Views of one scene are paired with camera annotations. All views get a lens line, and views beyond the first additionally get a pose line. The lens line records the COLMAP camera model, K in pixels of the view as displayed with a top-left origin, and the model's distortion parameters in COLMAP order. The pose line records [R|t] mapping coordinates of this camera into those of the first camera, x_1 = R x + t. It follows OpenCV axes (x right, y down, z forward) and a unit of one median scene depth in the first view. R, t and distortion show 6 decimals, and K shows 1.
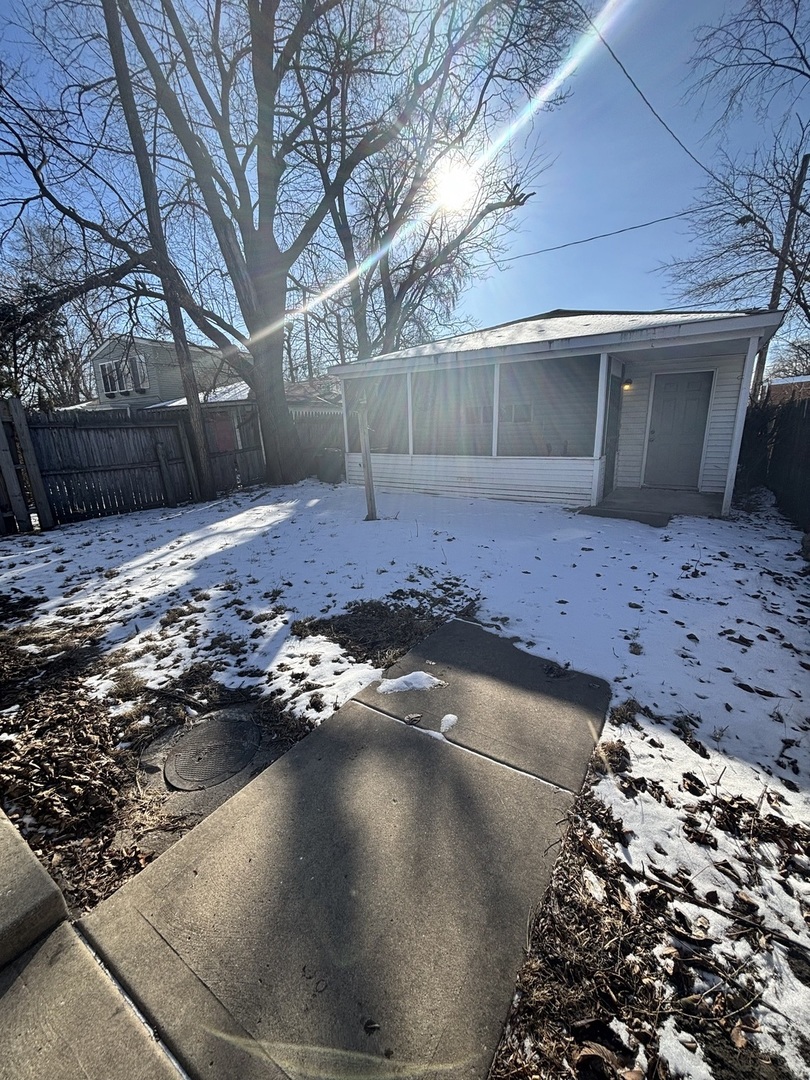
lens RADIAL K [[430.8, 0, 405.0], [0, 430.8, 540.0], [0, 0, 1]] dist [-0.000859, -0.000117]
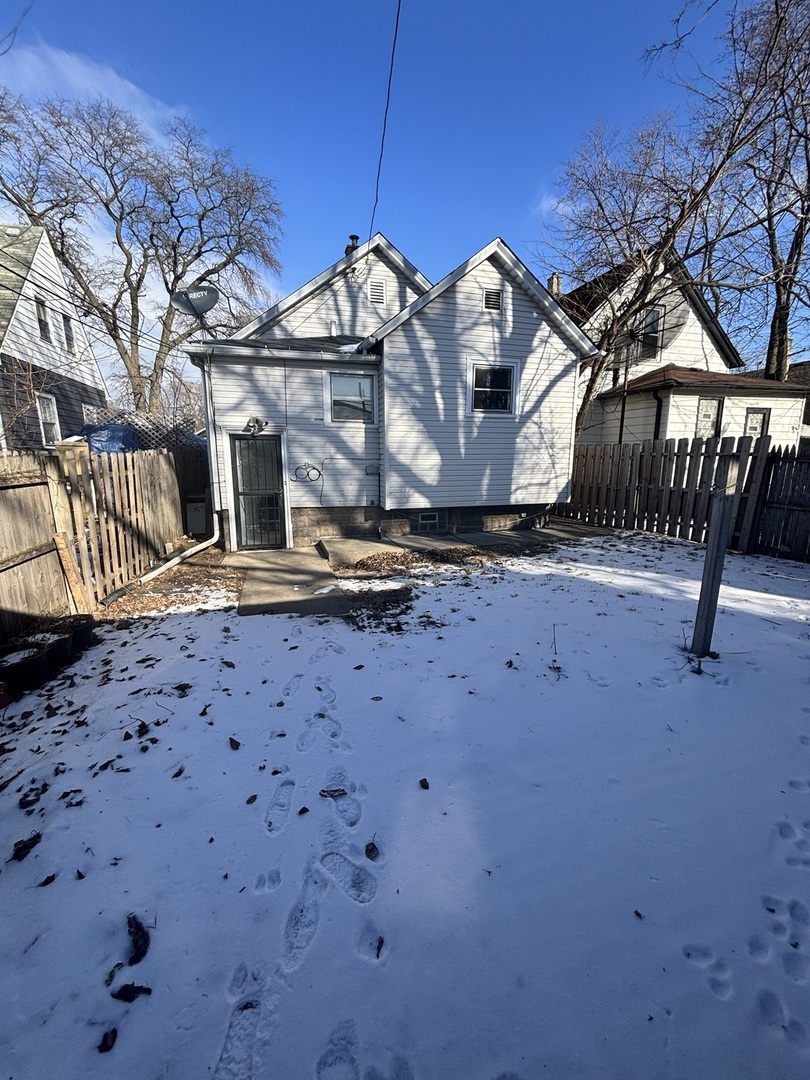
lens RADIAL K [[430.8, 0, 405.0], [0, 430.8, 540.0], [0, 0, 1]] dist [-0.000859, -0.000117]
pose [[-0.637940, 0.175540, -0.749813, 1.059308], [-0.178537, 0.913431, 0.365744, -0.605609], [0.749104, 0.367192, -0.551373, 1.911202]]
